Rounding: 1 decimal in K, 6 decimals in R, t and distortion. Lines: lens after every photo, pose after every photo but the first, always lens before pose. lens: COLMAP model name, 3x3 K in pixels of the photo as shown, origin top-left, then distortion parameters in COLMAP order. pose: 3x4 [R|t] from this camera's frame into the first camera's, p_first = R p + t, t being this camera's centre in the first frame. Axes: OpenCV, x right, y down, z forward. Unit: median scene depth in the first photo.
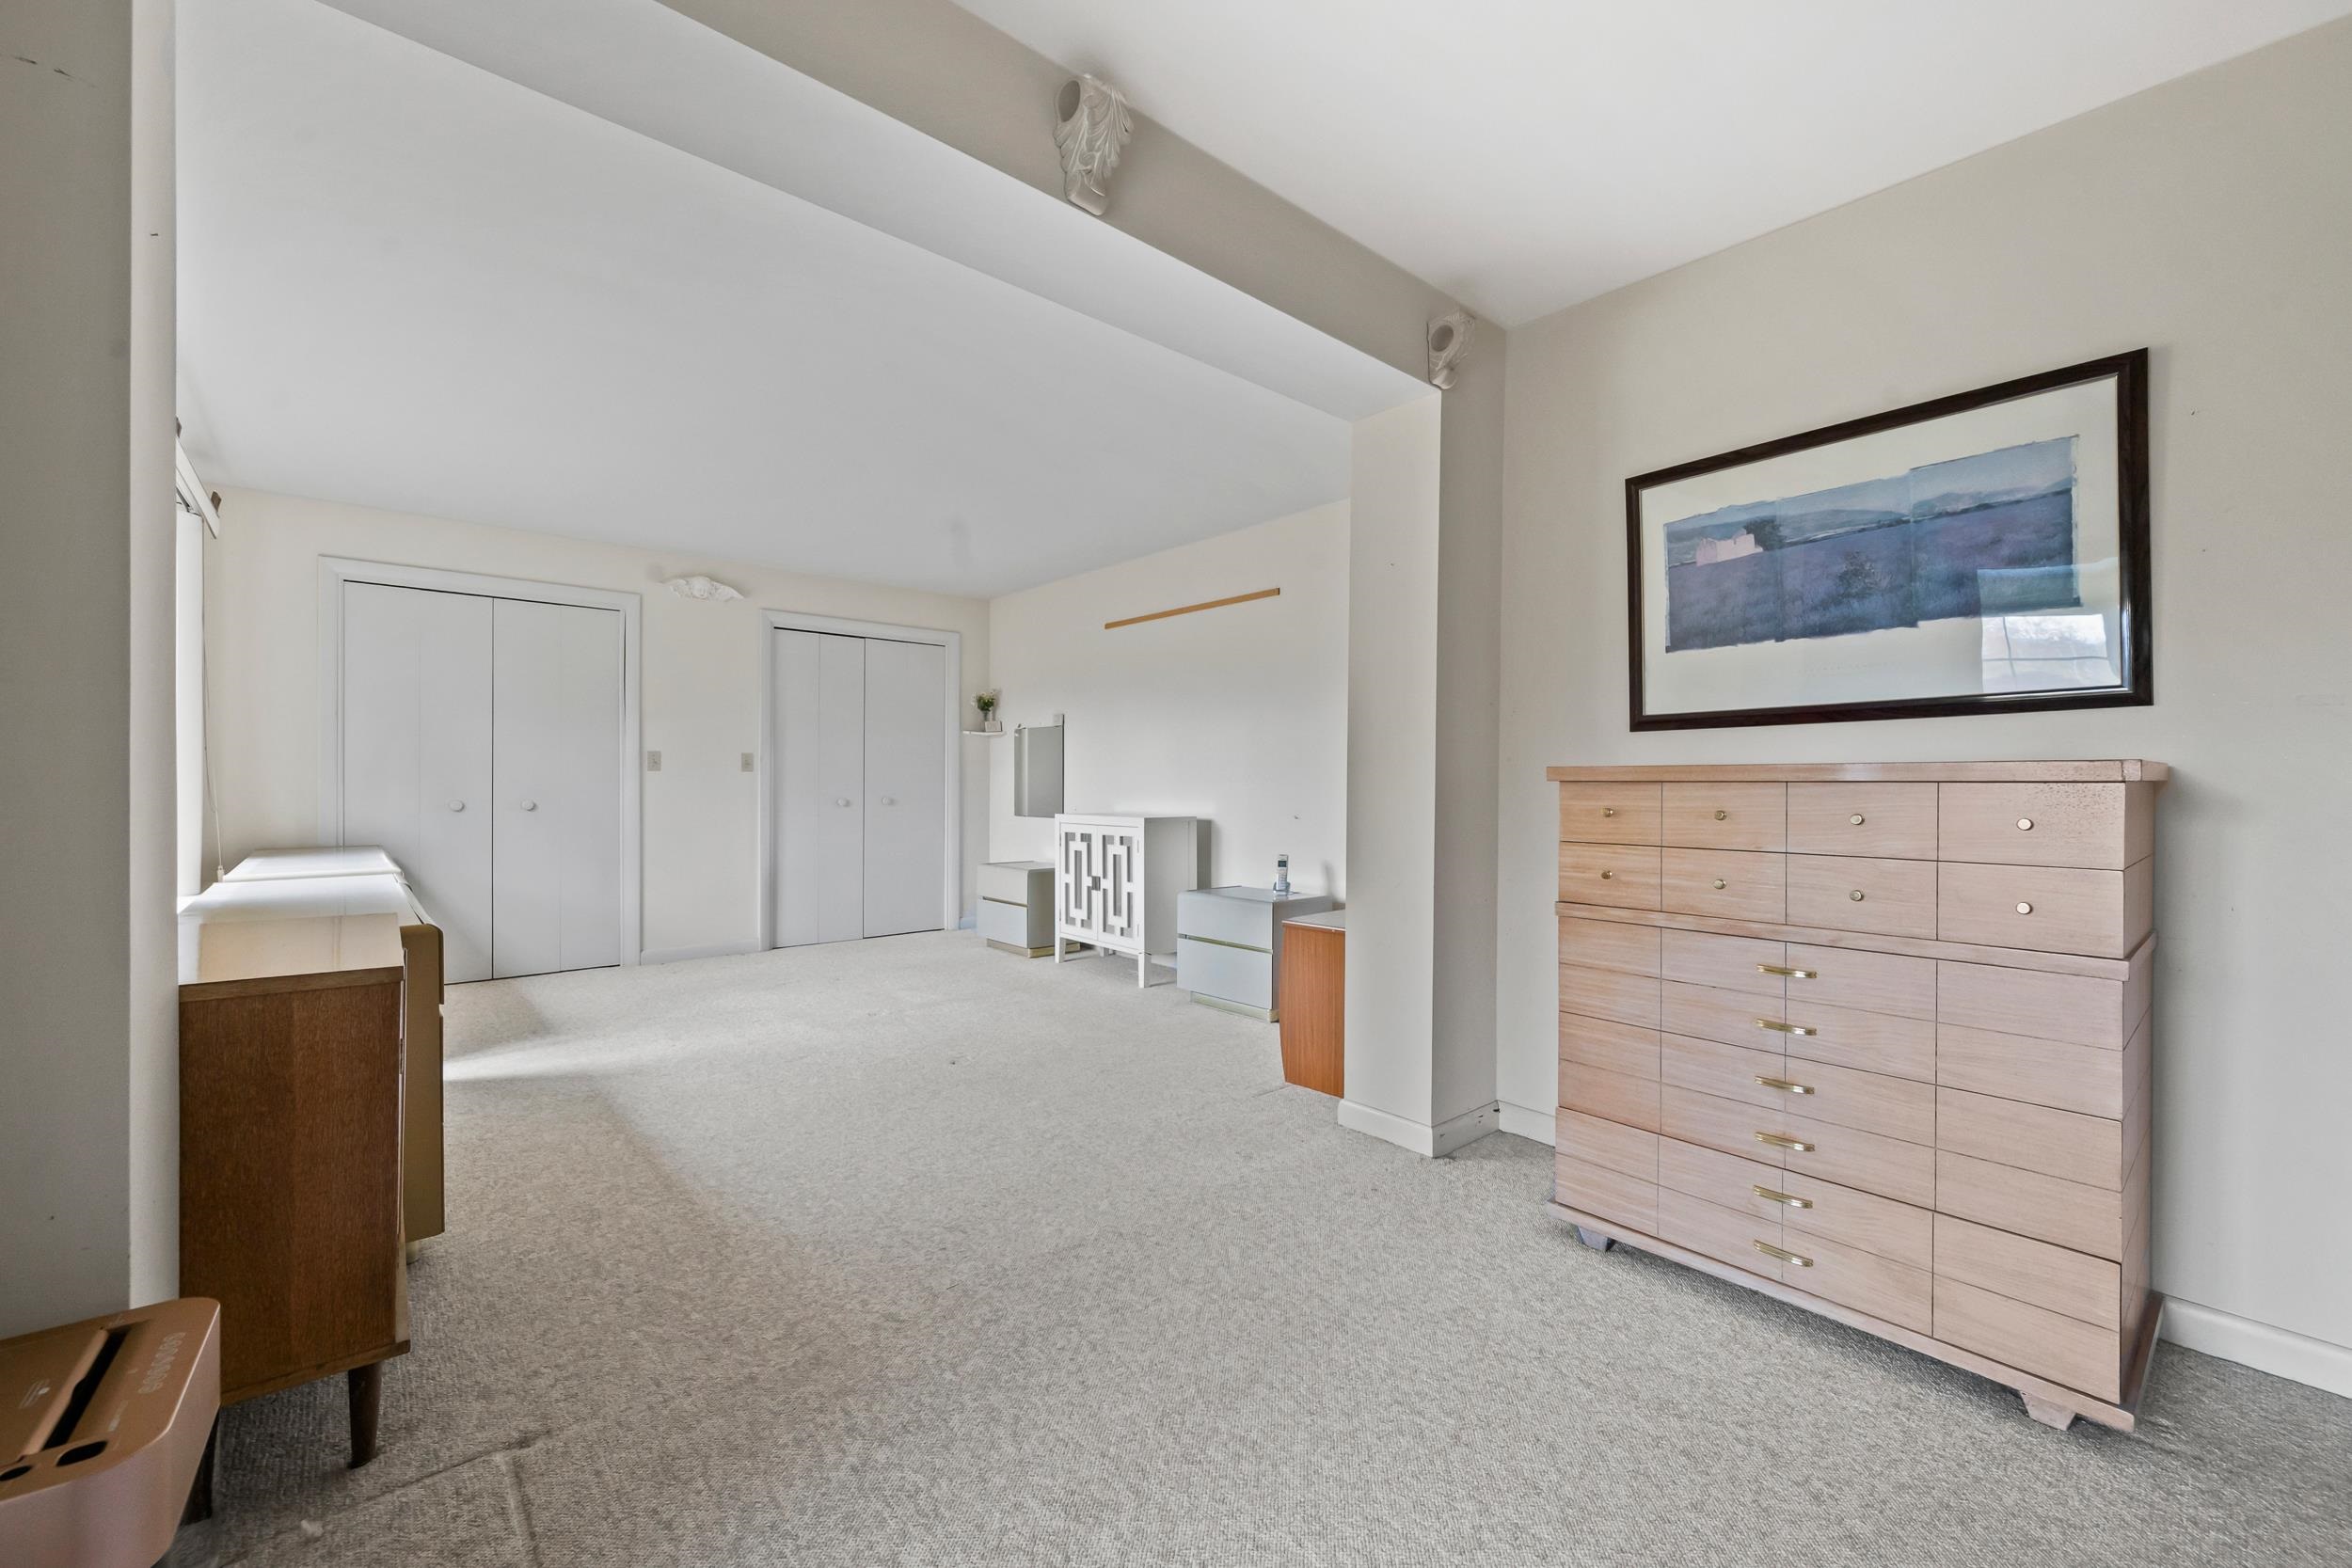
lens RADIAL K [[944.0, 0, 1176.0], [0, 944.0, 784.0], [0, 0, 1]] dist [0.010541, 0.000005]
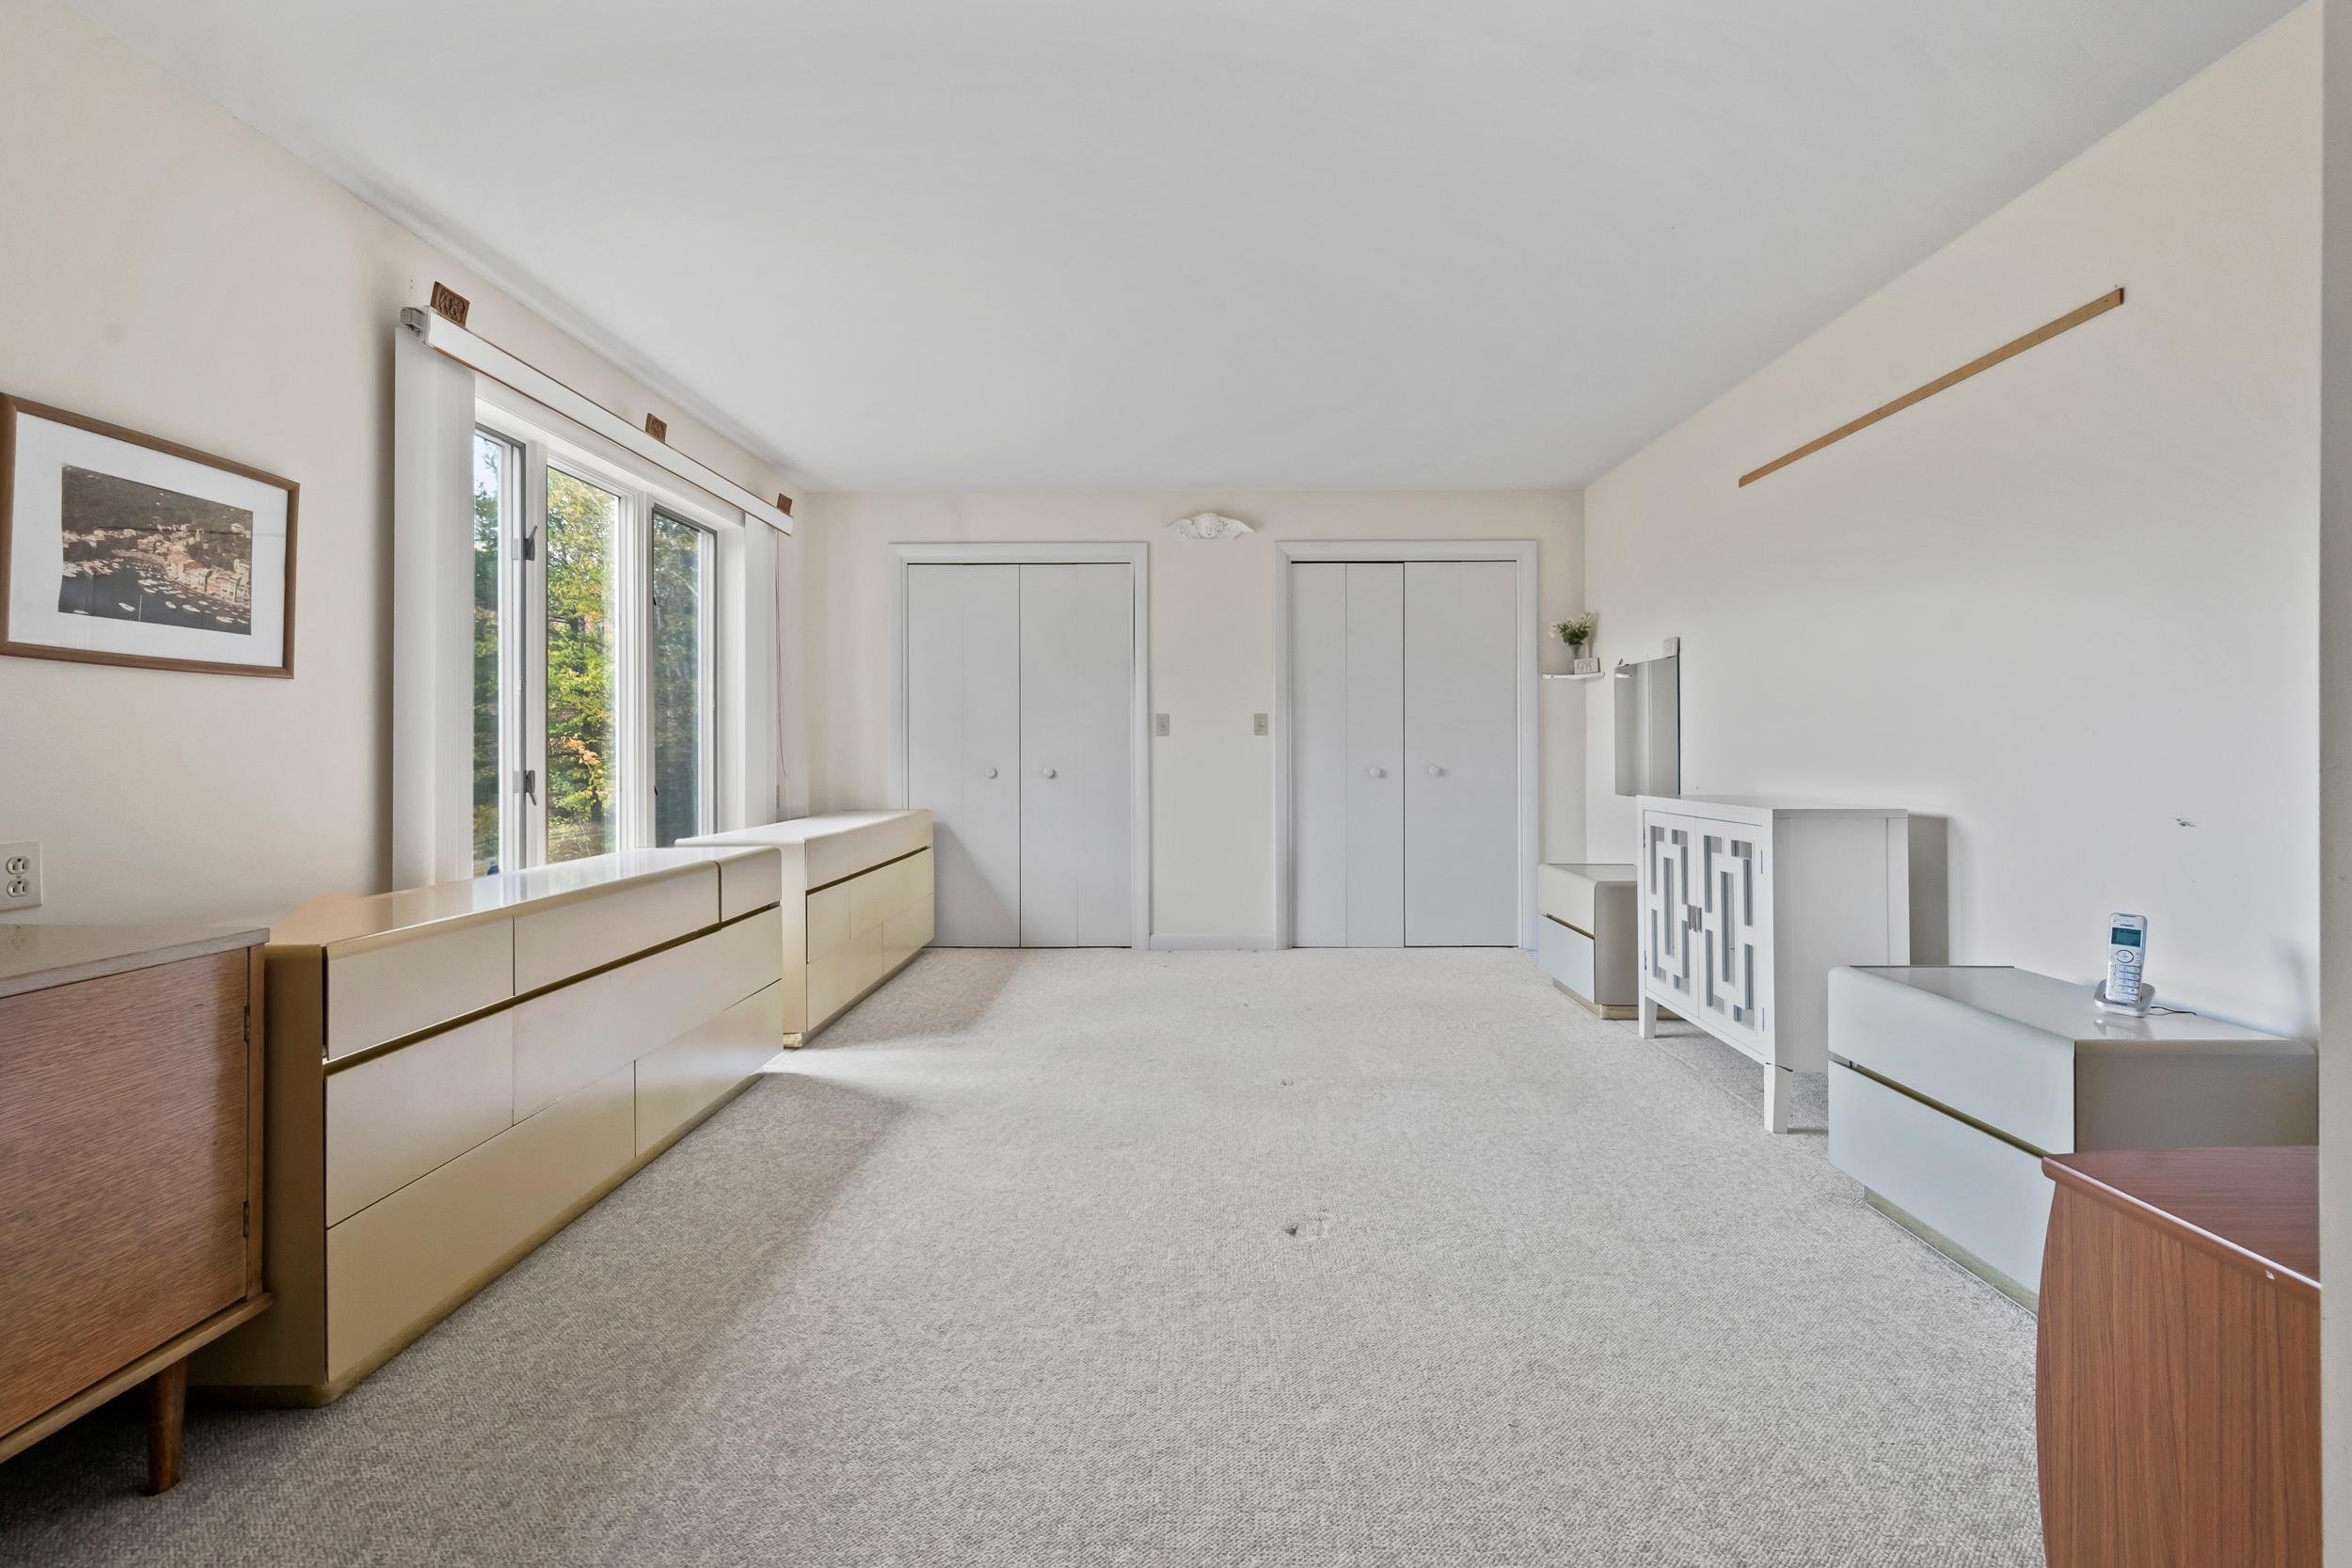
lens RADIAL K [[951.4, 0, 1182.2], [0, 951.4, 741.4], [0, 0, 1]] dist [0.000128, 0.000188]
pose [[0.742455, -0.012133, -0.669786, 0.073497], [0.006037, 0.999917, -0.011422, 0.001980], [0.669869, 0.004437, 0.742466, 0.358663]]
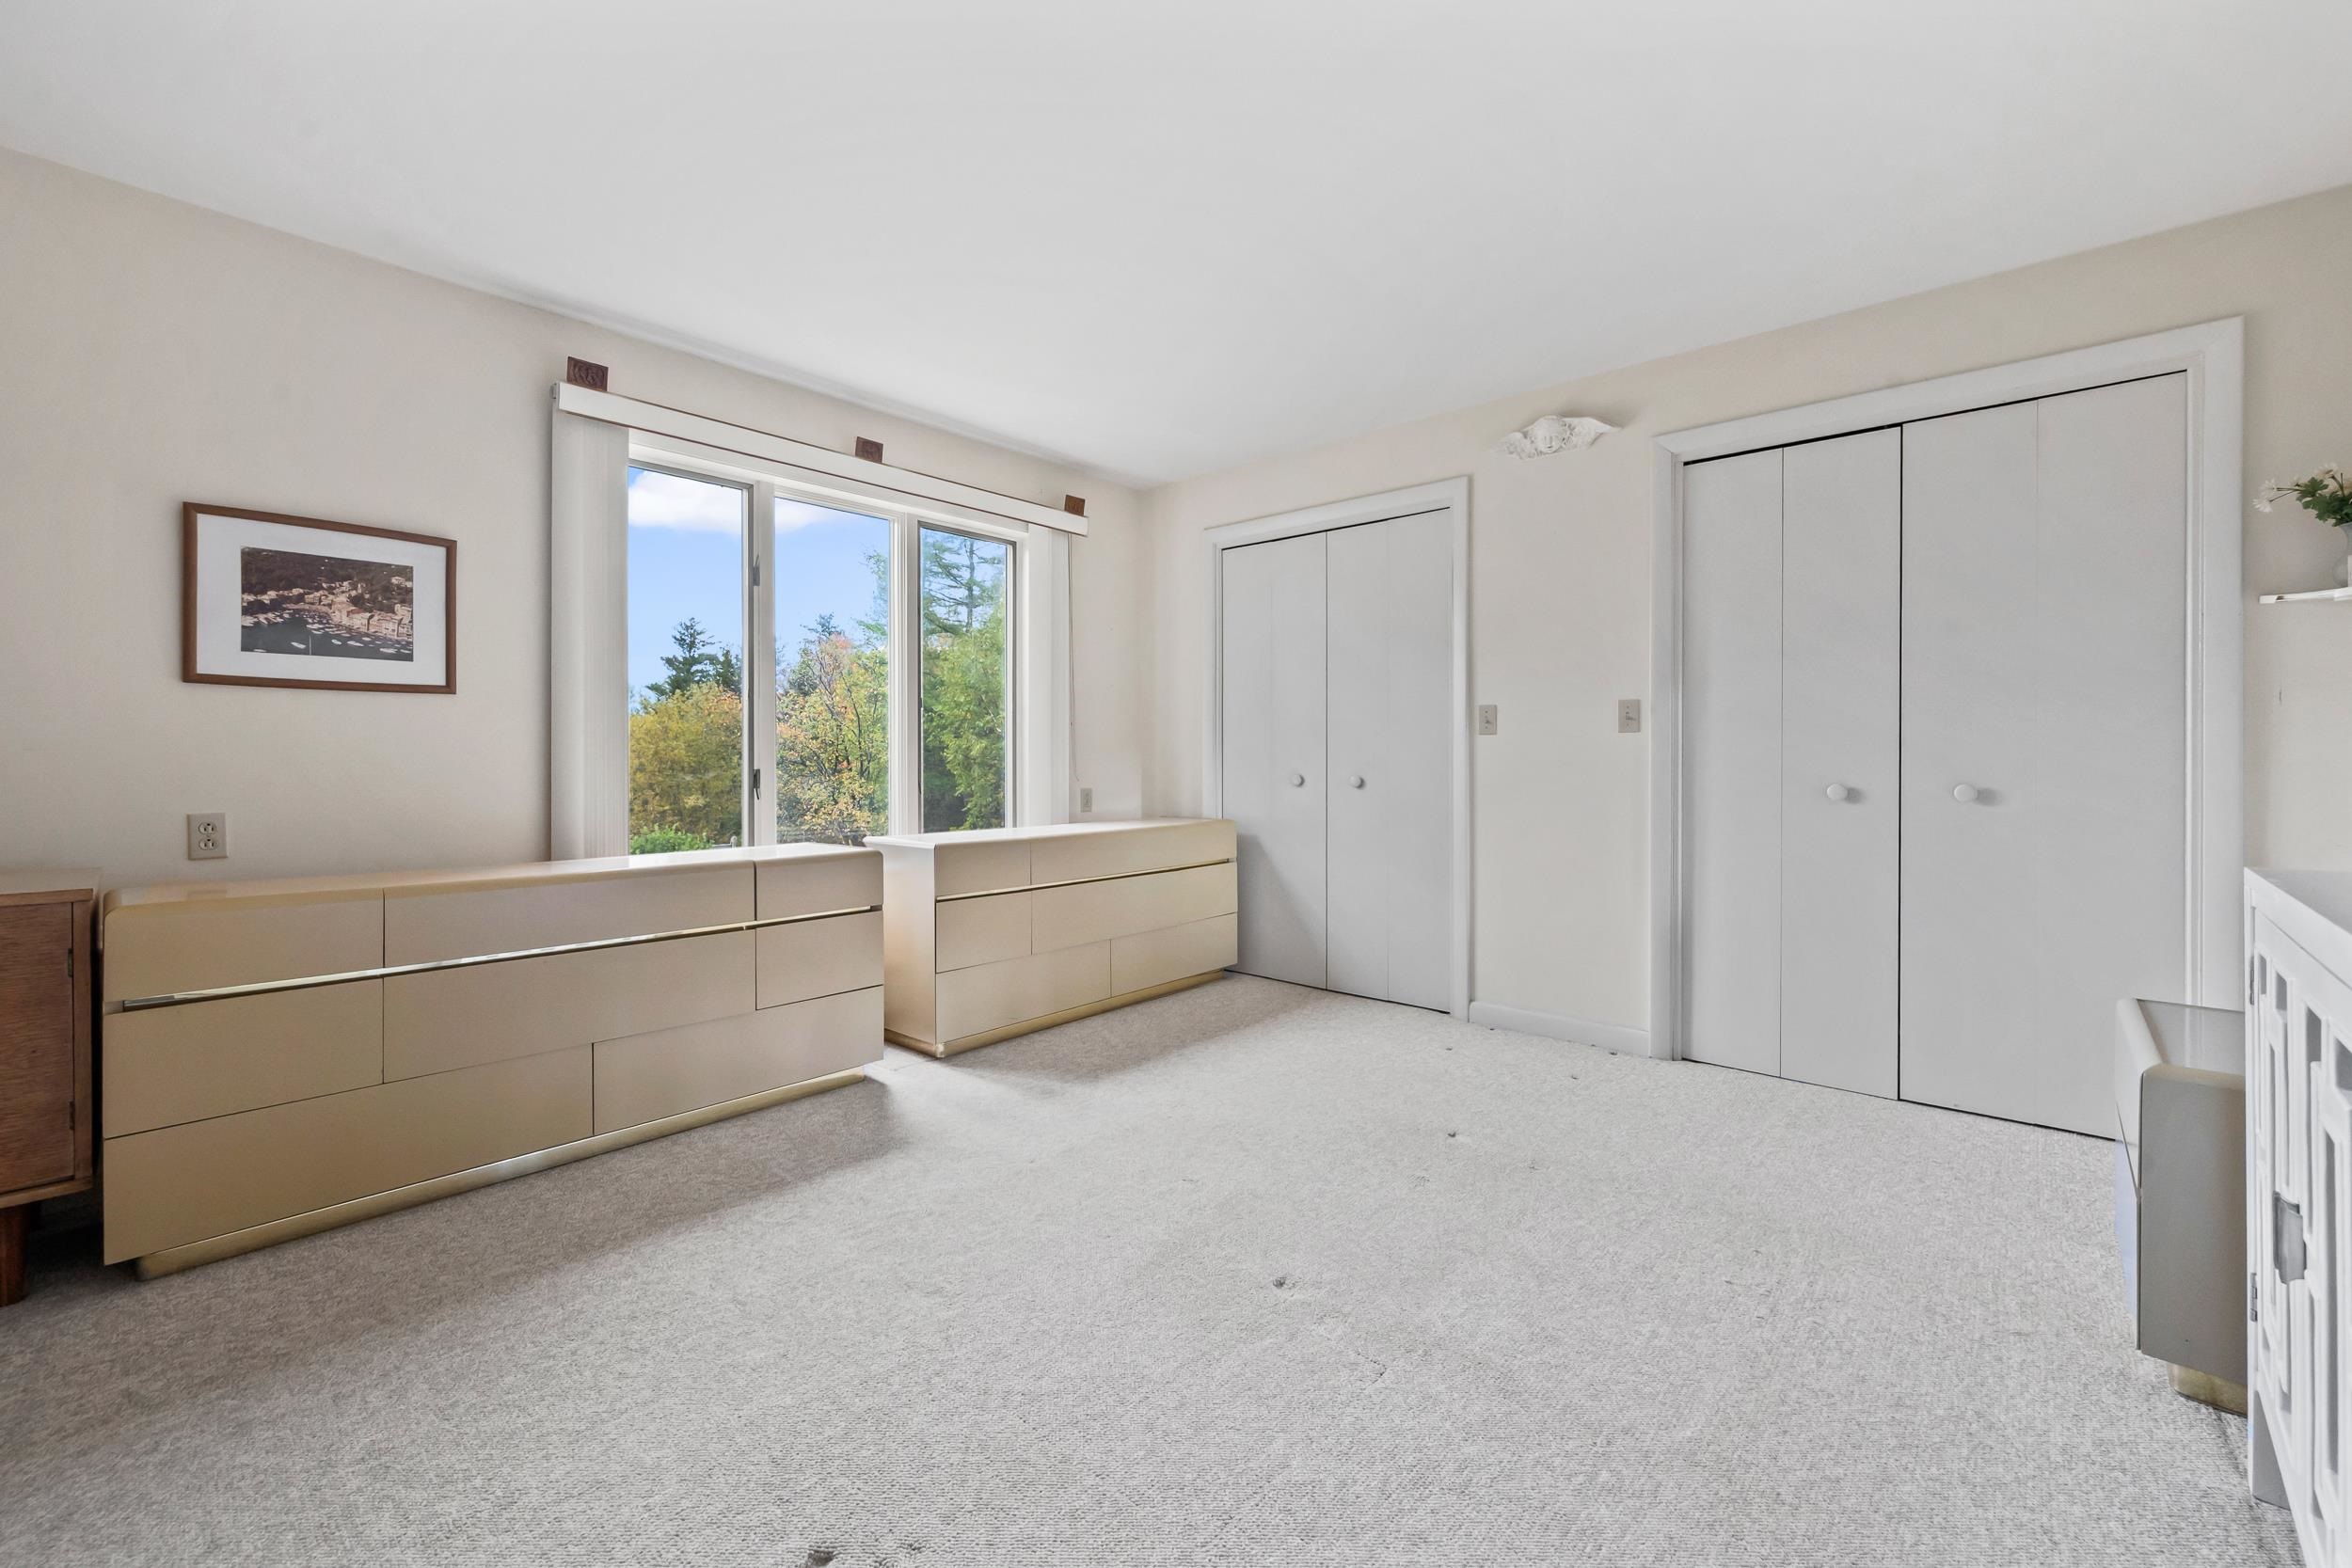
lens RADIAL K [[945.3, 0, 1185.5], [0, 945.3, 754.8], [0, 0, 1]] dist [0.001088, 0.000088]
pose [[0.125056, -0.006537, -0.992128, 0.084151], [-0.000506, 0.999978, -0.006653, 0.004865], [0.992149, 0.001333, 0.125050, 0.745973]]
